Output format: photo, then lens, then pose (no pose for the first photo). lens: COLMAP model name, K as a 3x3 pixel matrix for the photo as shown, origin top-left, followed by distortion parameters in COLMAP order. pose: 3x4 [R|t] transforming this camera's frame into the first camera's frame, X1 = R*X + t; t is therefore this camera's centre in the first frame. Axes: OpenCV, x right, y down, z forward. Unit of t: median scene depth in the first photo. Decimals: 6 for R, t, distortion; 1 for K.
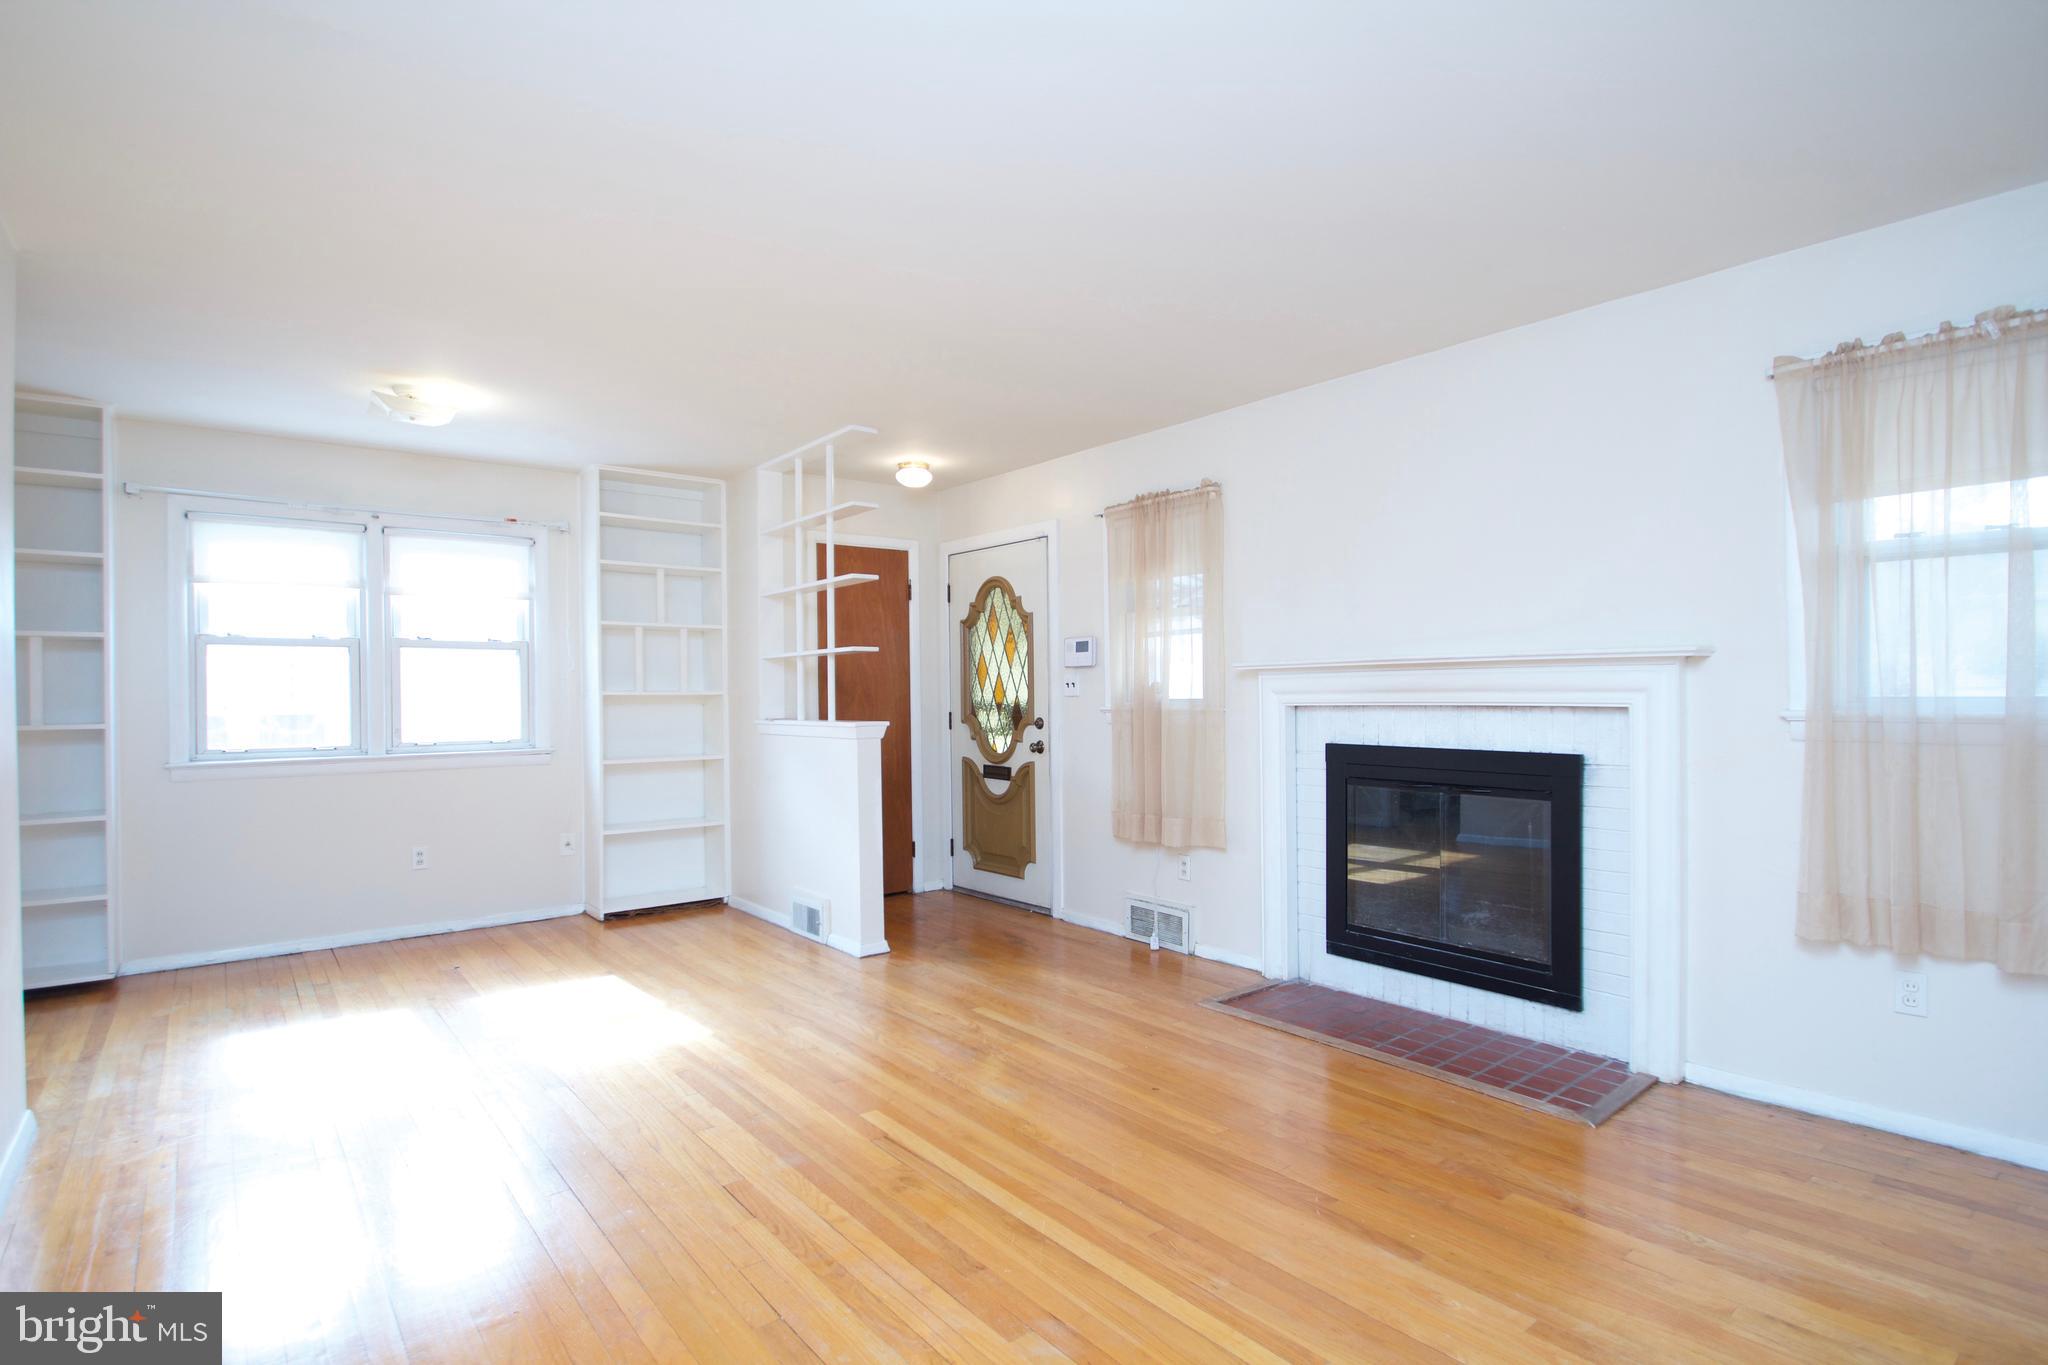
lens RADIAL K [[1009.1, 0, 1020.6], [0, 1009.1, 688.0], [0, 0, 1]] dist [-0.022192, -0.000392]
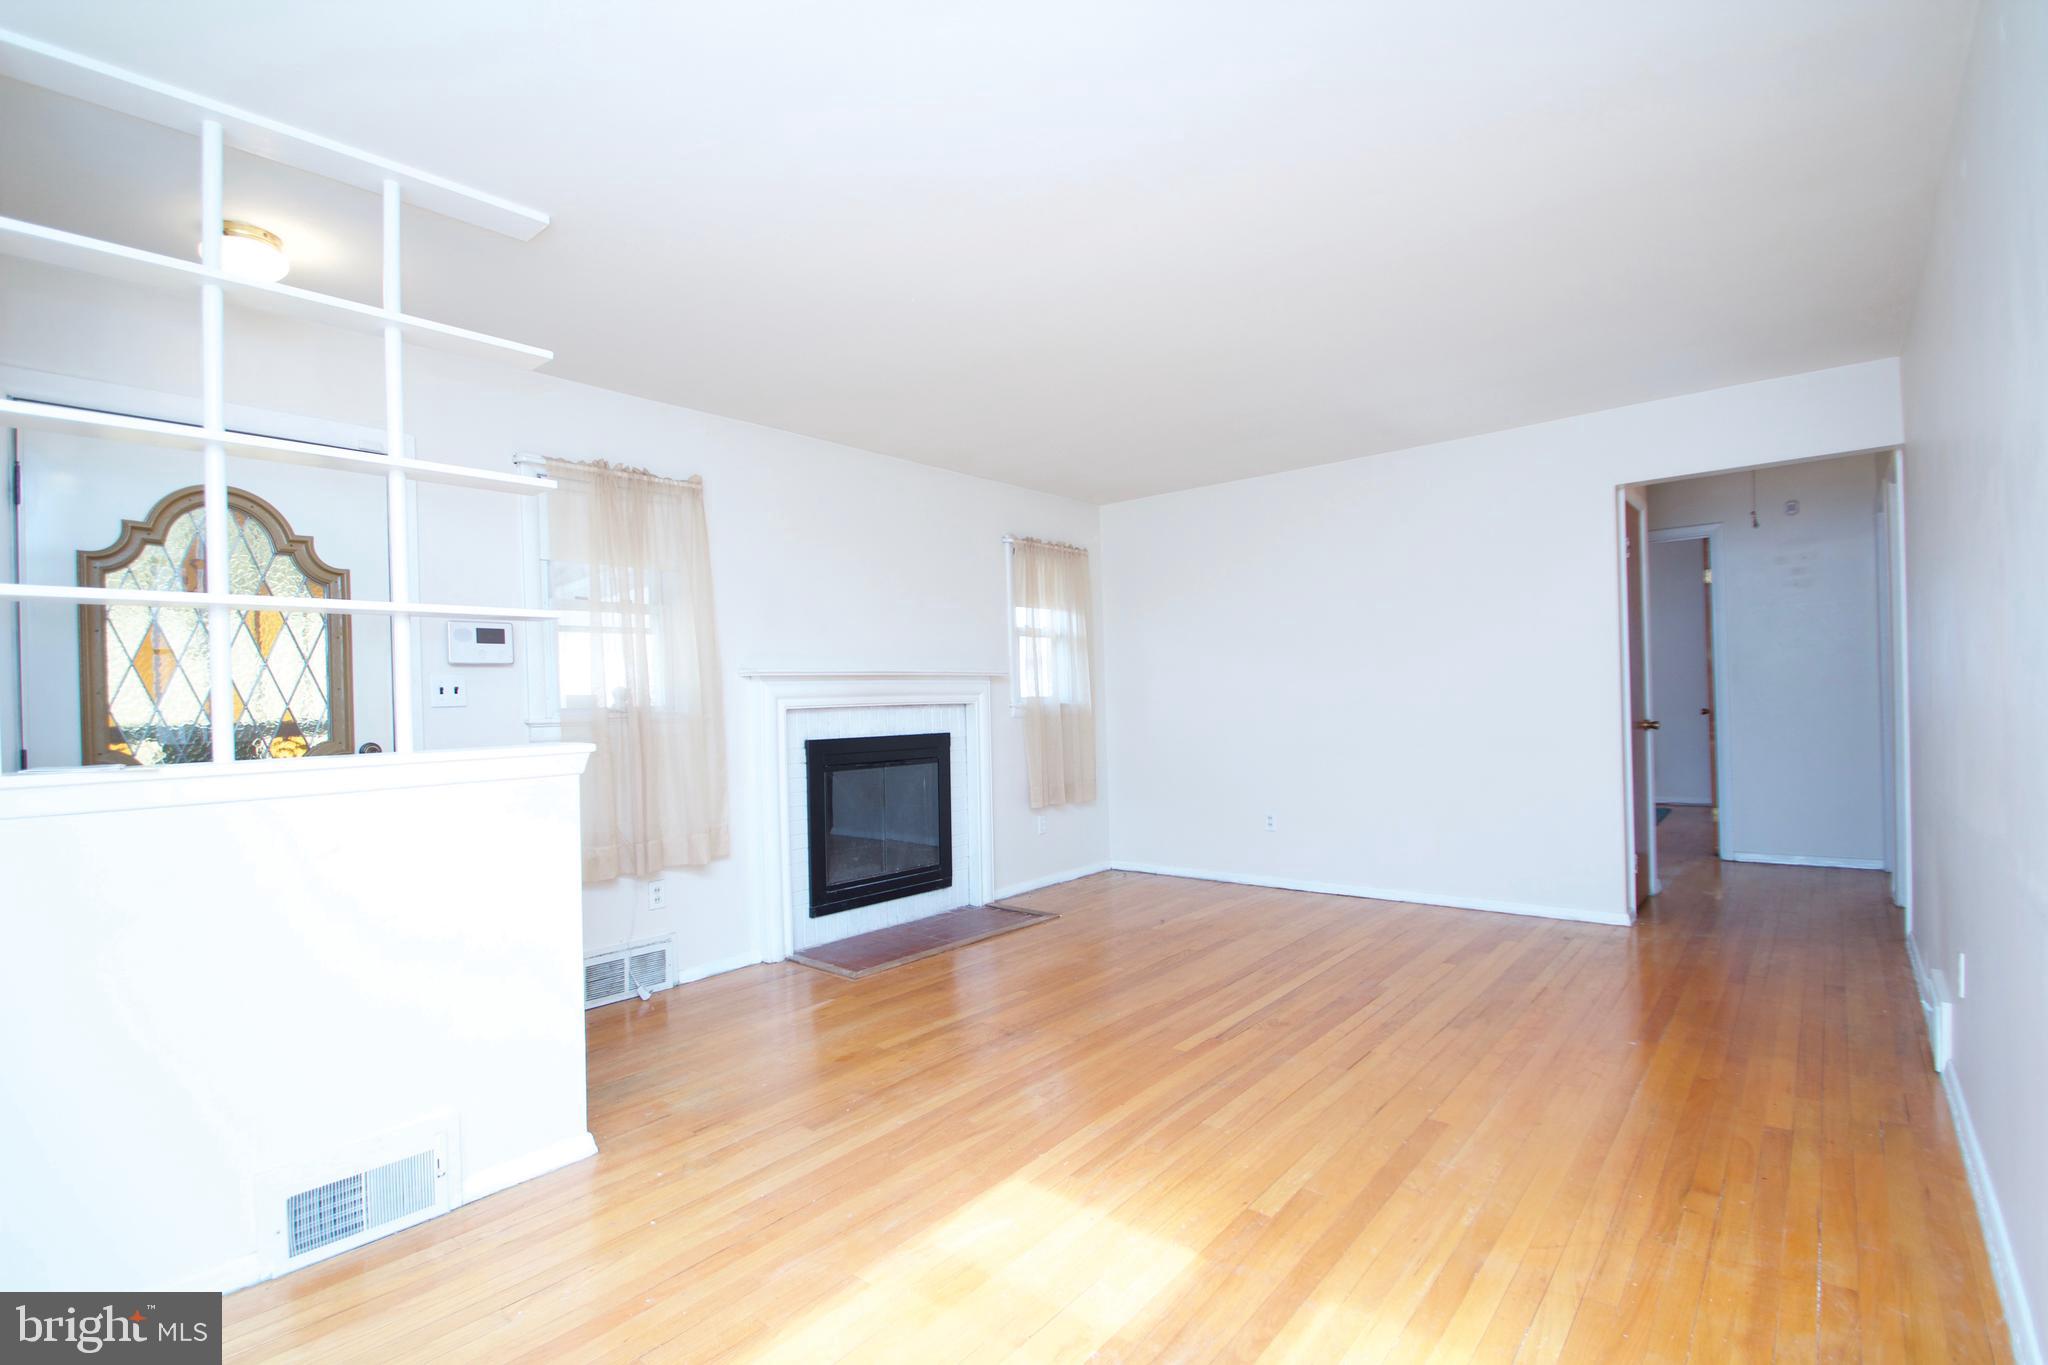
lens RADIAL K [[951.7, 0, 1017.0], [0, 951.7, 696.8], [0, 0, 1]] dist [0.003994, -0.000271]
pose [[-0.185279, 0.006516, 0.982664, -0.907012], [0.015526, 0.999873, -0.003703, 0.013221], [-0.982563, 0.014571, -0.185356, 1.046097]]
